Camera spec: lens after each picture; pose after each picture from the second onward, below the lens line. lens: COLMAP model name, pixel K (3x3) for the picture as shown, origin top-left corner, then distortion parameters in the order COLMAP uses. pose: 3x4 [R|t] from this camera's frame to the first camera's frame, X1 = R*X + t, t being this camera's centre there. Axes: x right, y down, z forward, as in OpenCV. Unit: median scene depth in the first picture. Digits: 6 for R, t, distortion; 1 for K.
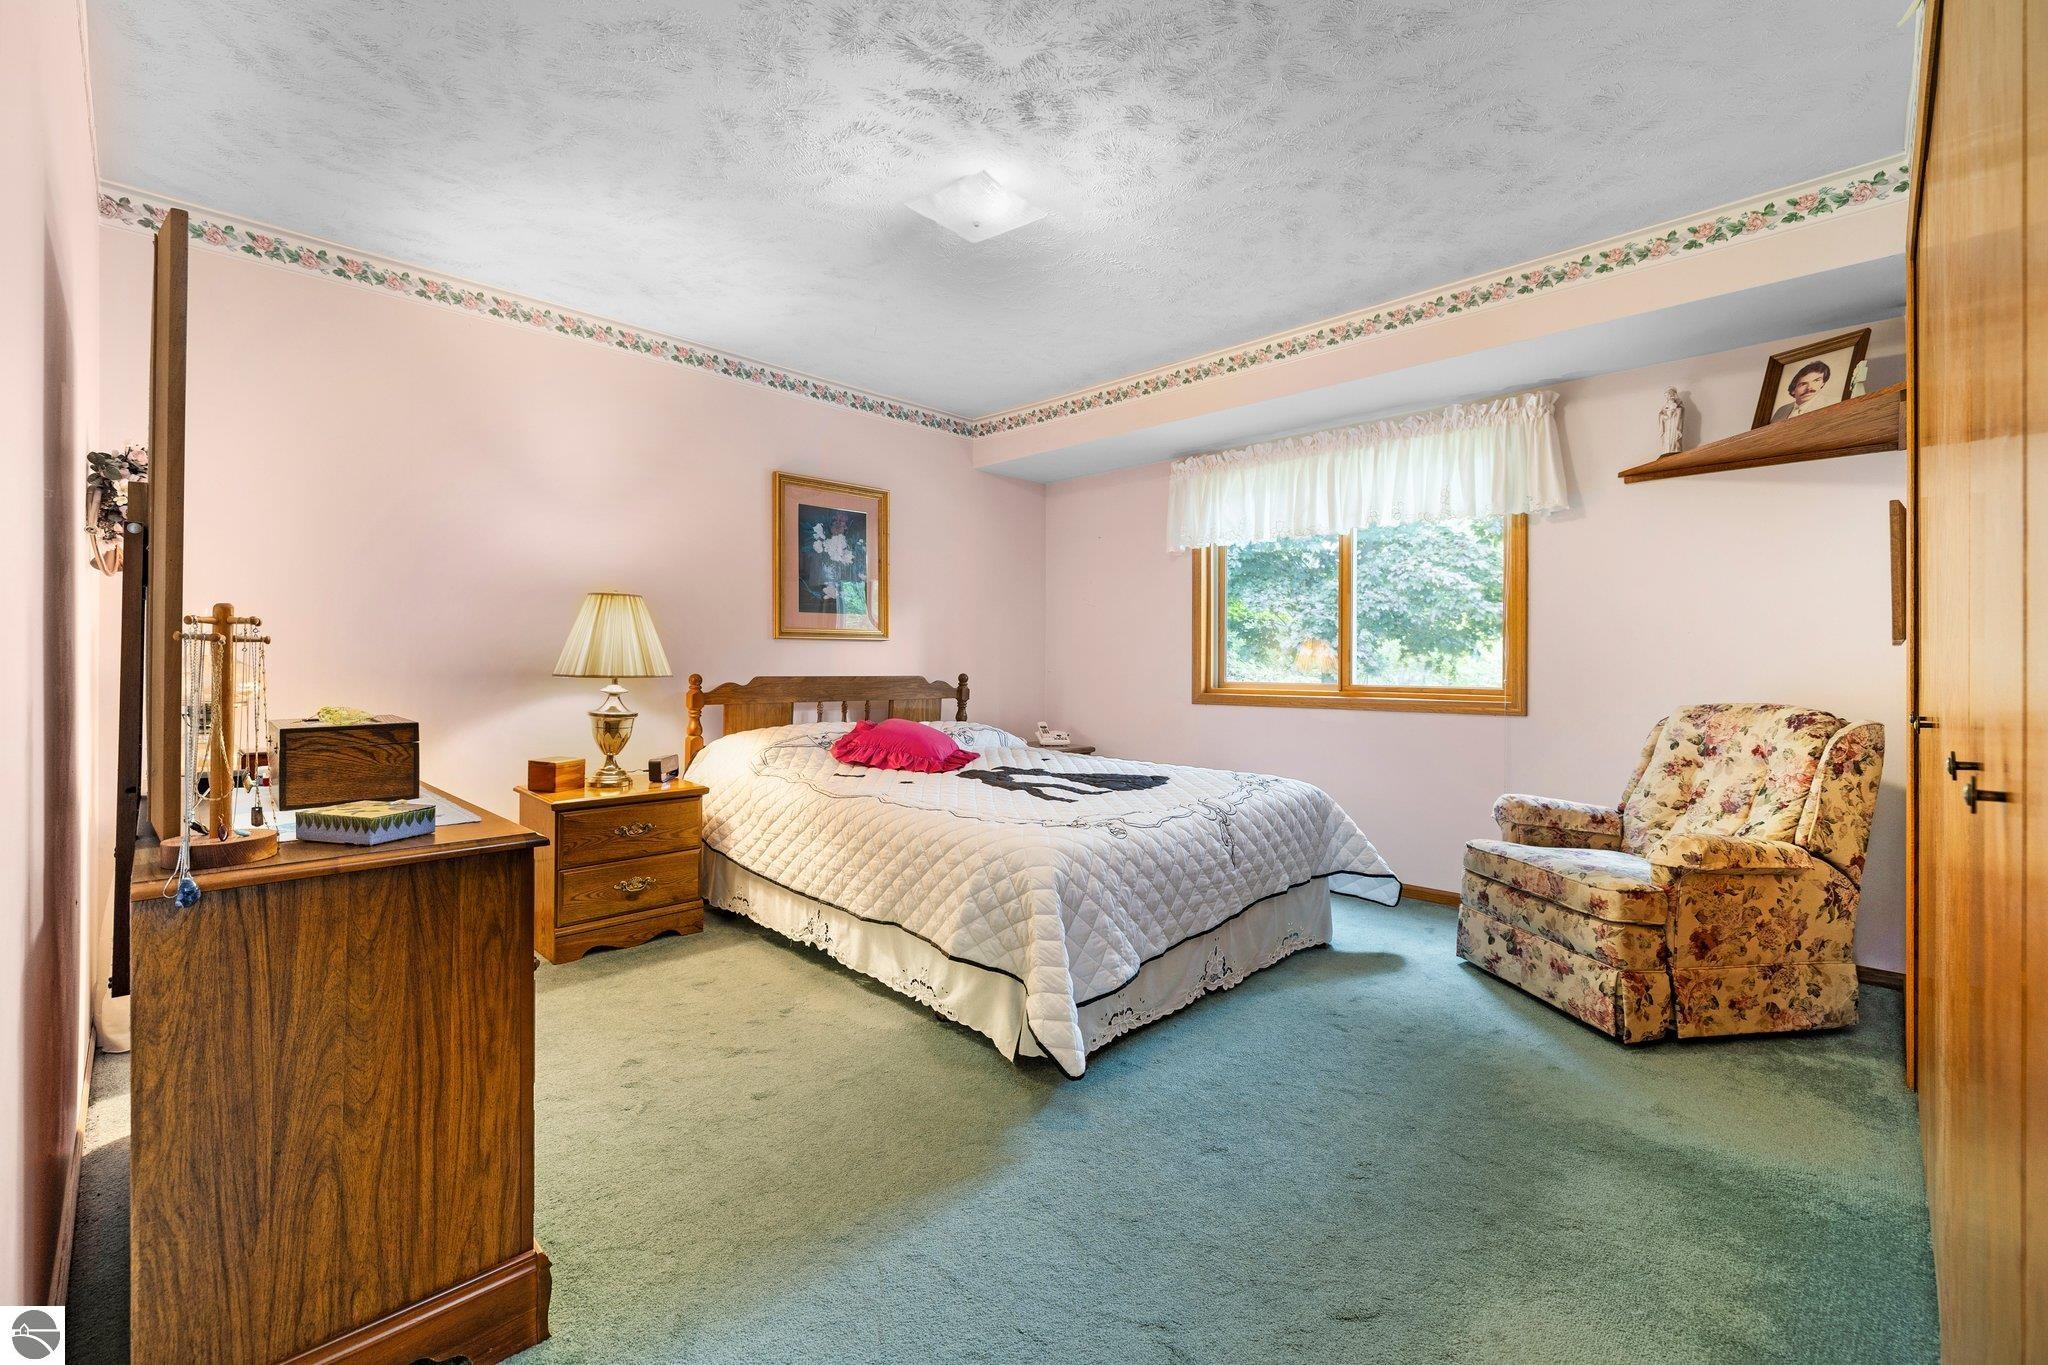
lens RADIAL K [[867.7, 0, 1020.3], [0, 867.7, 668.6], [0, 0, 1]] dist [-0.000540, -0.000048]
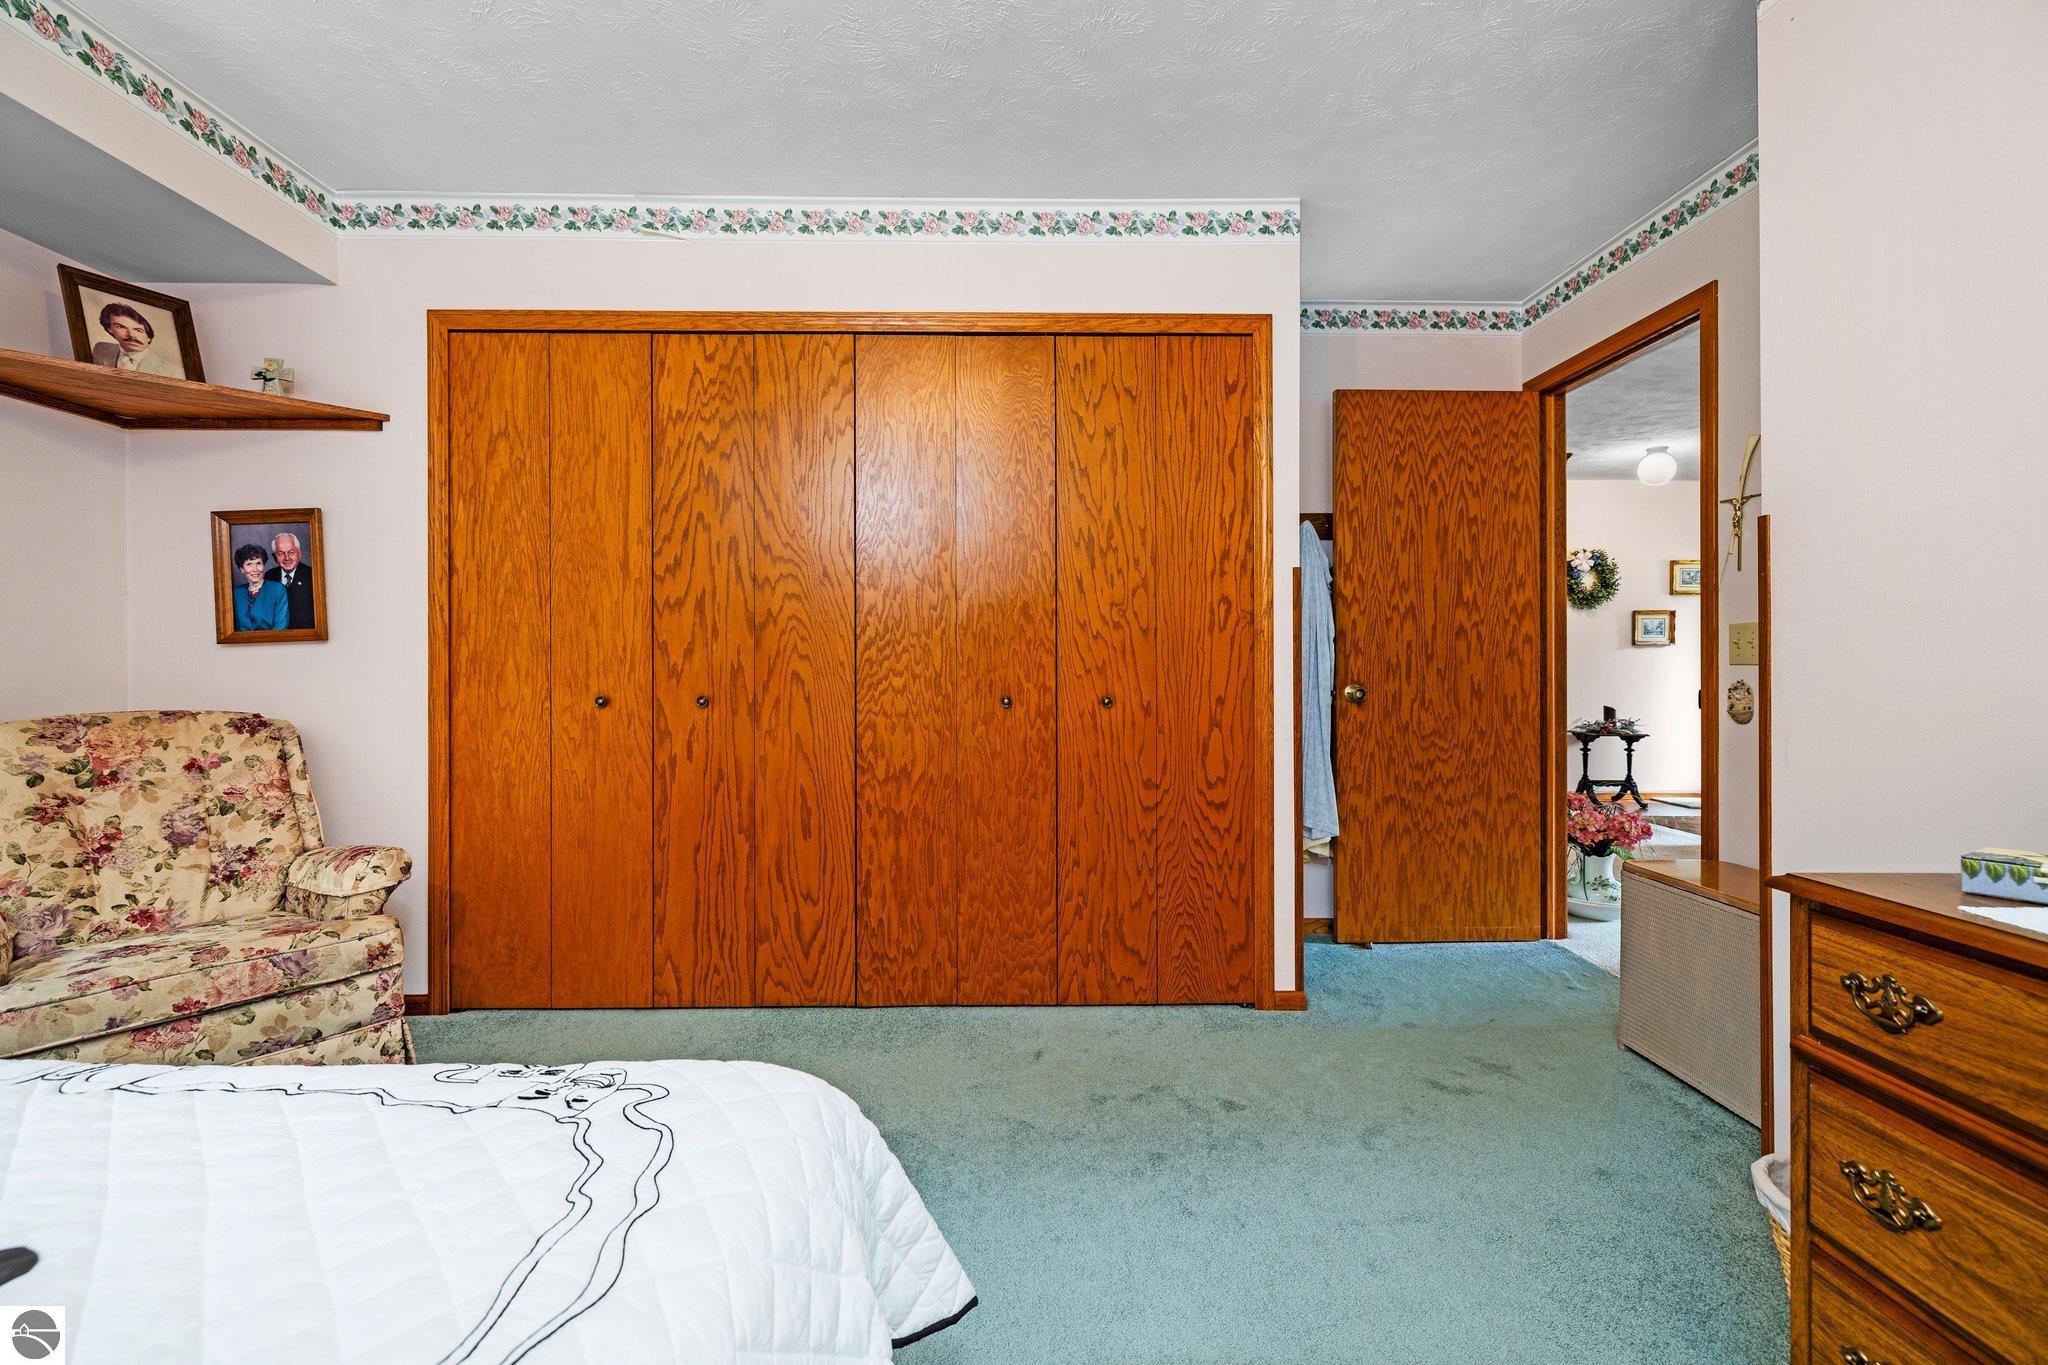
lens RADIAL K [[867.7, 0, 1018.2], [0, 867.7, 674.2], [0, 0, 1]] dist [-0.000540, -0.000048]
pose [[-0.716916, 0.000134, 0.697160, -0.288531], [0.005673, 0.999968, 0.005641, 0.005629], [-0.697137, 0.007999, -0.716893, 0.983398]]
